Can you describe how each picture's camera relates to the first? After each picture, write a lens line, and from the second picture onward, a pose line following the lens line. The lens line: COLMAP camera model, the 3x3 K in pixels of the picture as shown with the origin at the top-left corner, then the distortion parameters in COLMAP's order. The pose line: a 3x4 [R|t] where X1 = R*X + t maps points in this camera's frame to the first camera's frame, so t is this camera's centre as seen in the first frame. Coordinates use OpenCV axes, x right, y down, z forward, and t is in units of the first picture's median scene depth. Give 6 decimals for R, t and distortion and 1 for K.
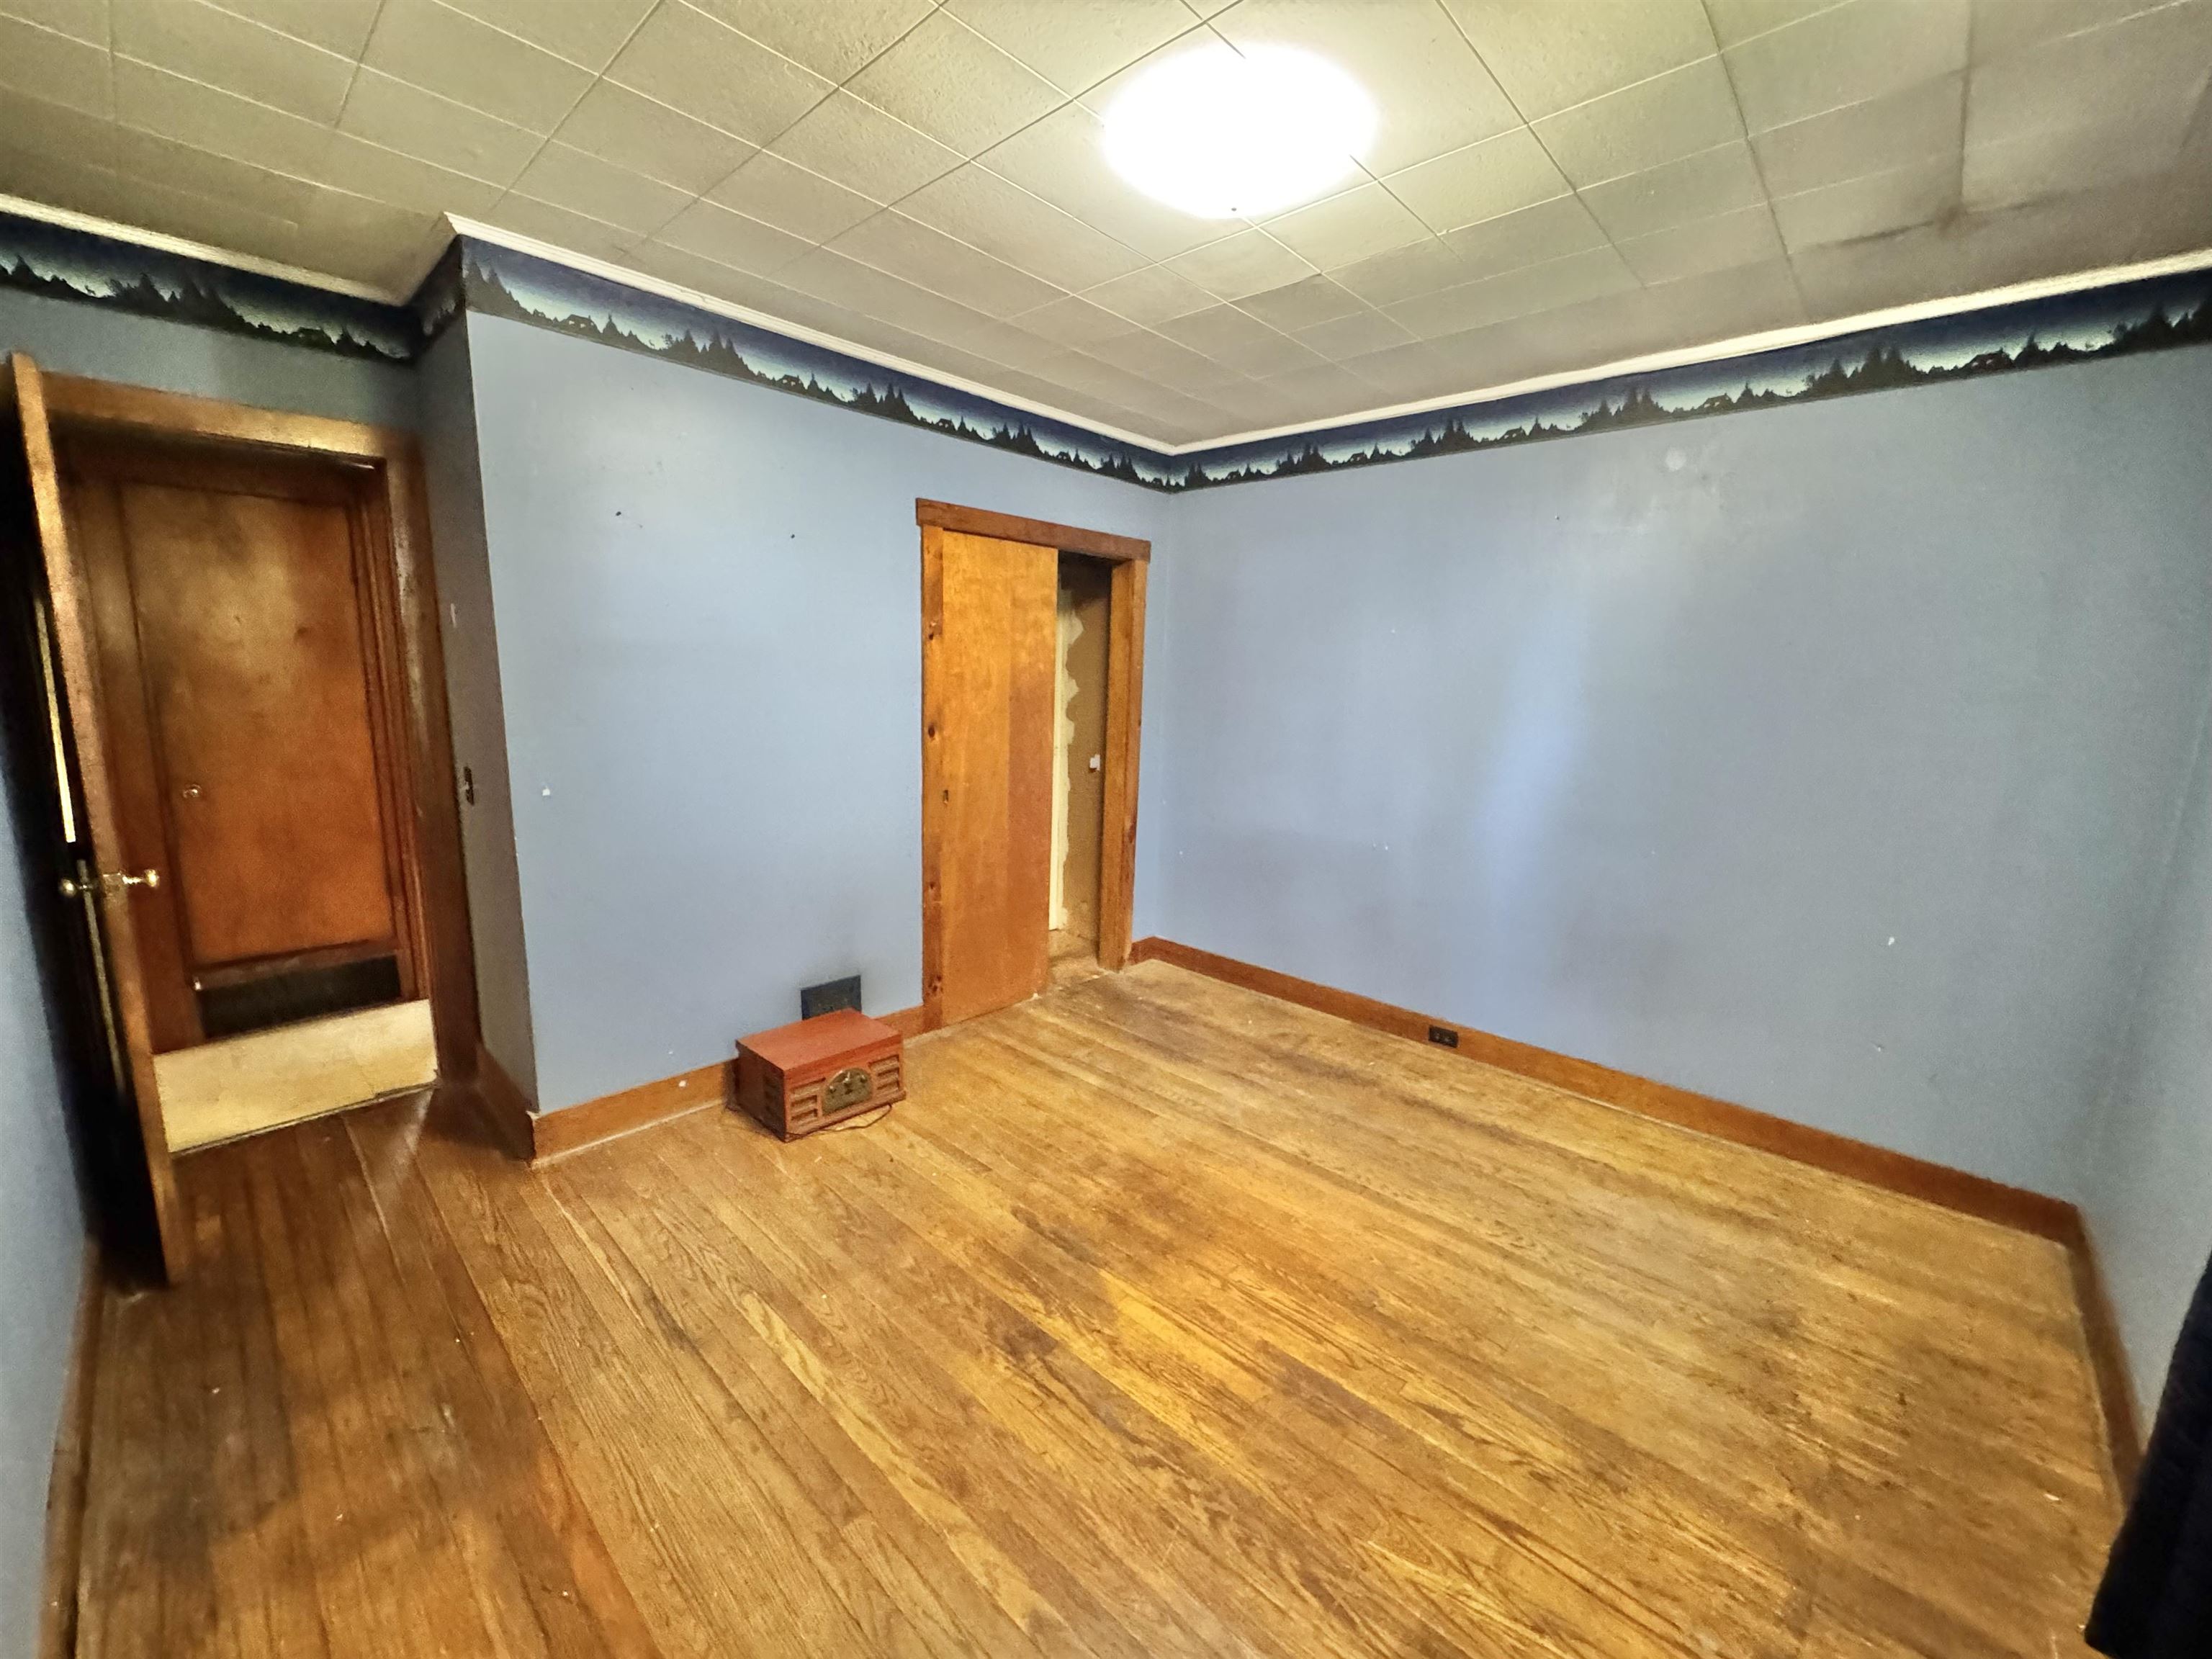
lens RADIAL K [[884.6, 0, 1102.8], [0, 884.6, 830.4], [0, 0, 1]] dist [-0.004128, 0.001009]
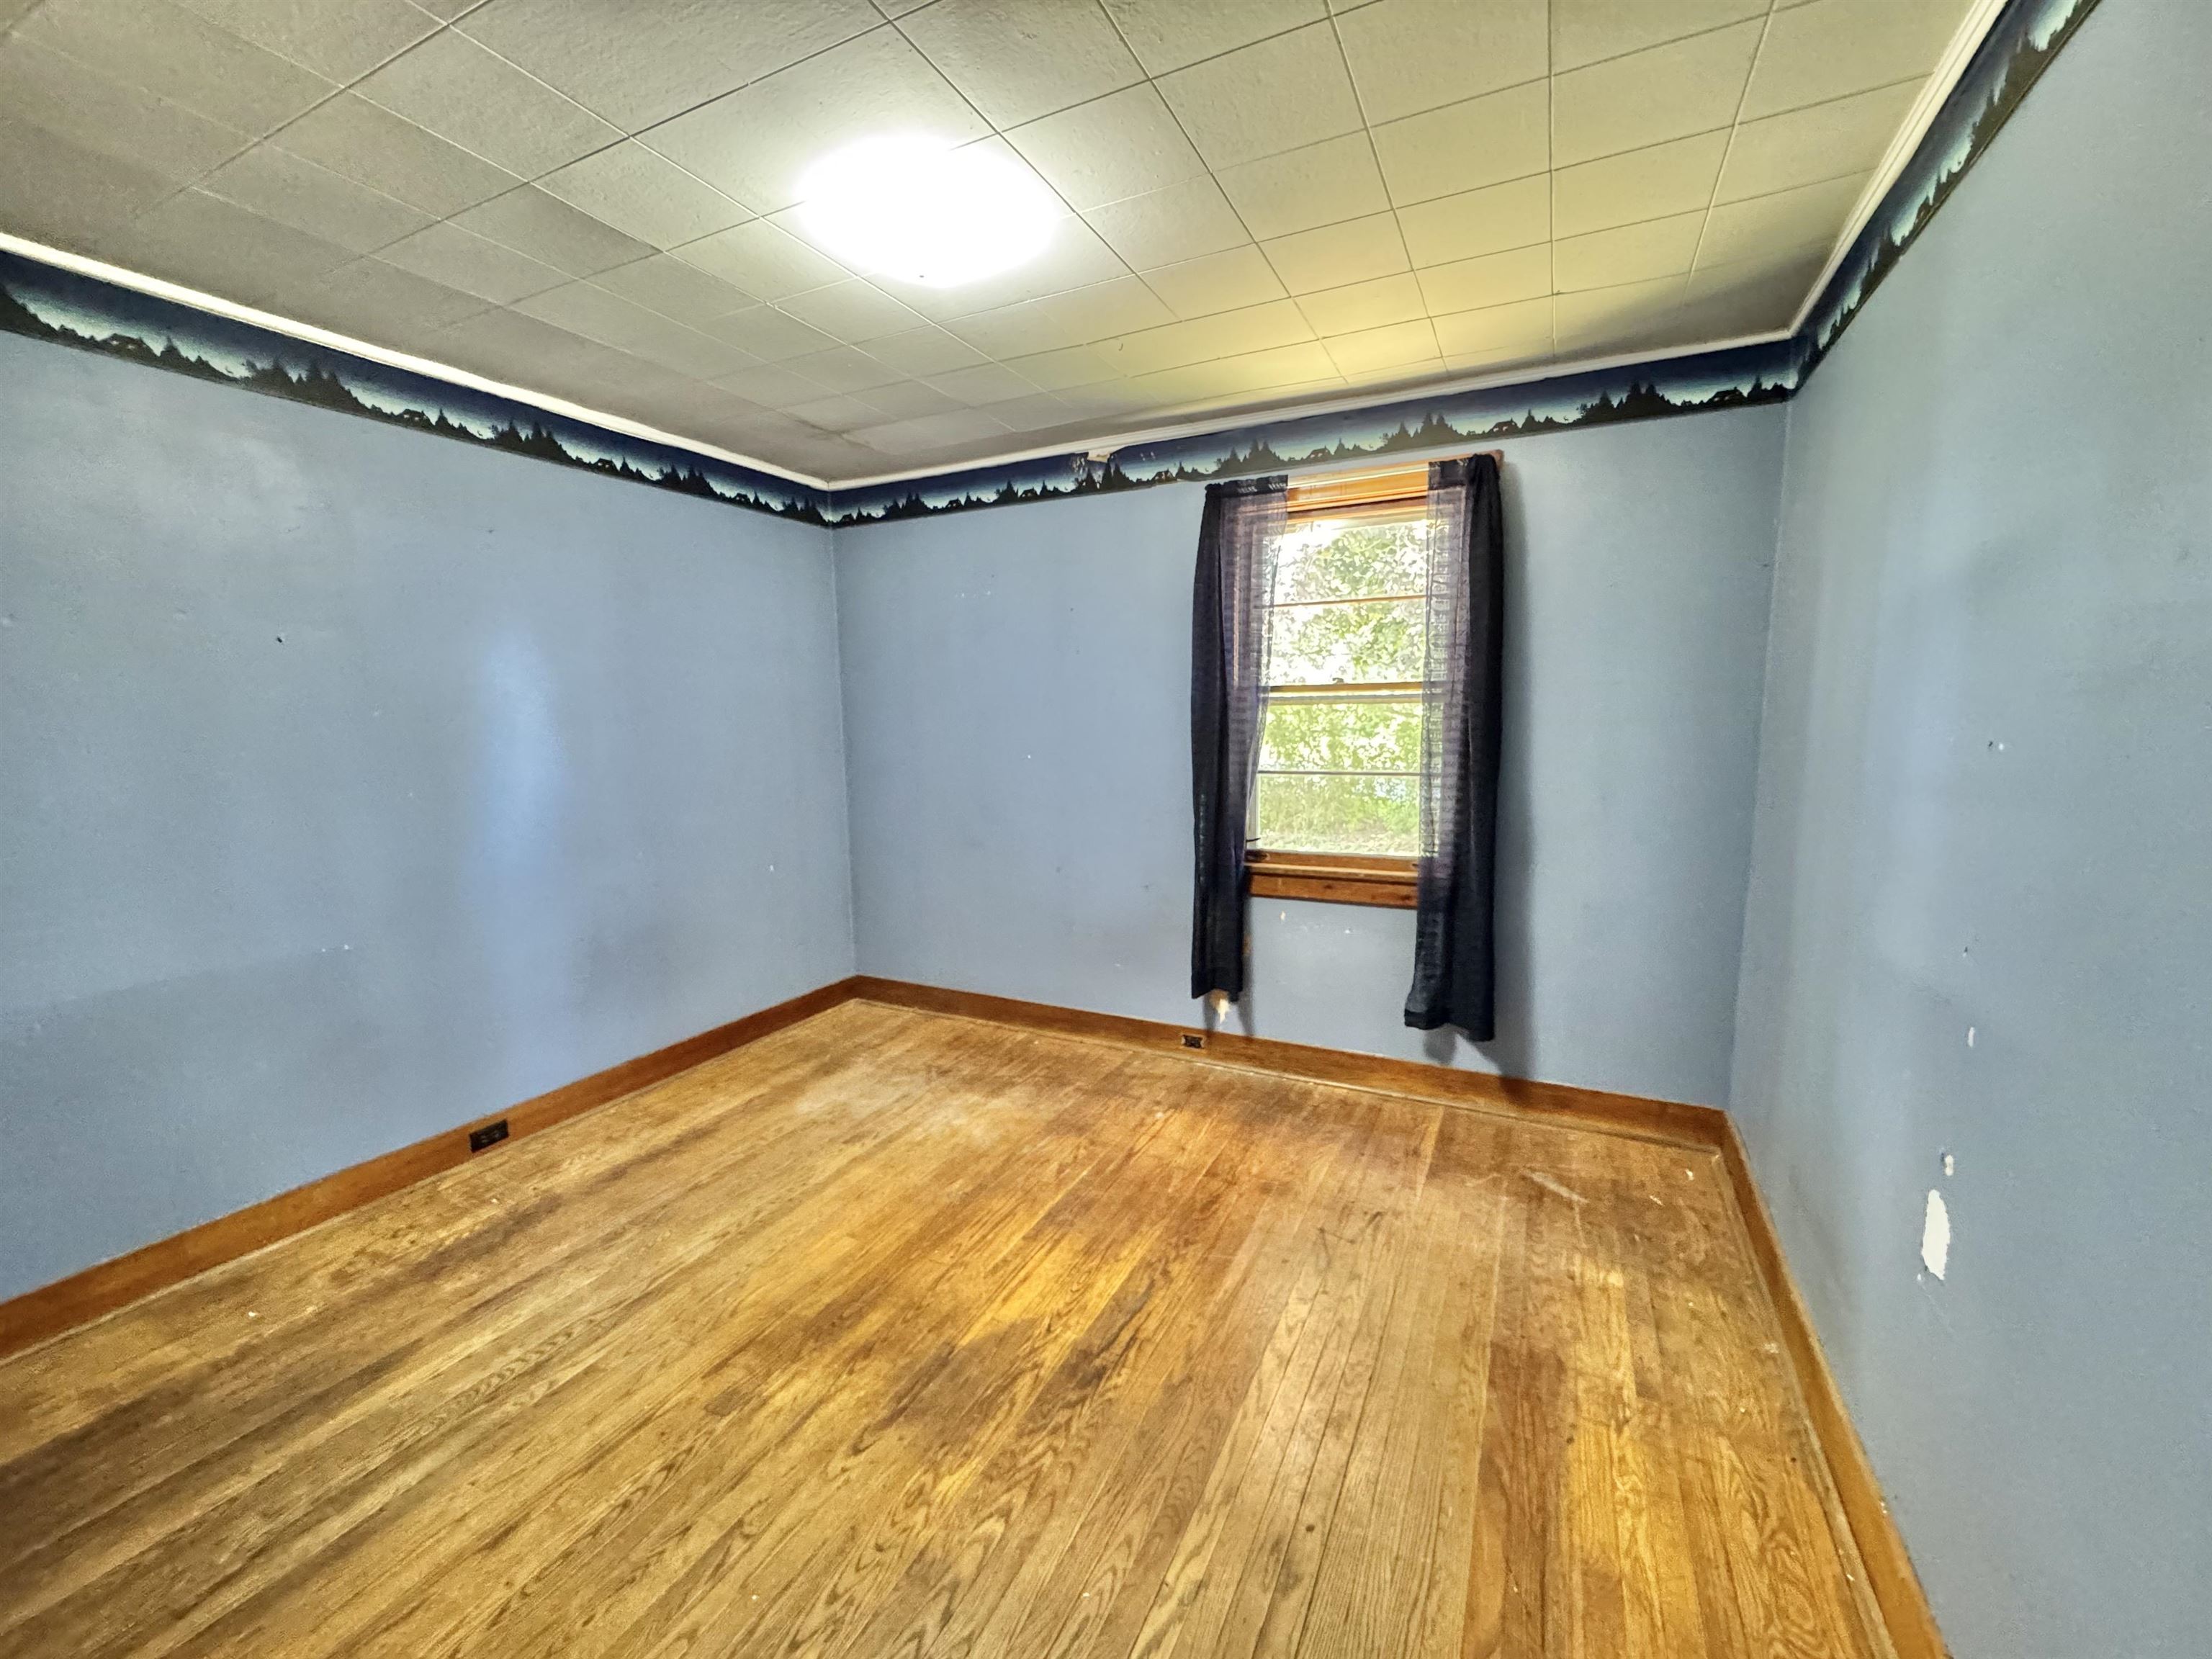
lens RADIAL K [[884.6, 0, 1107.8], [0, 884.6, 826.9], [0, 0, 1]] dist [-0.004128, 0.001009]
pose [[-0.290637, -0.152765, 0.944560, -0.774724], [0.168876, 0.963486, 0.207788, -0.177632], [-0.941813, 0.219905, -0.254226, 0.894941]]
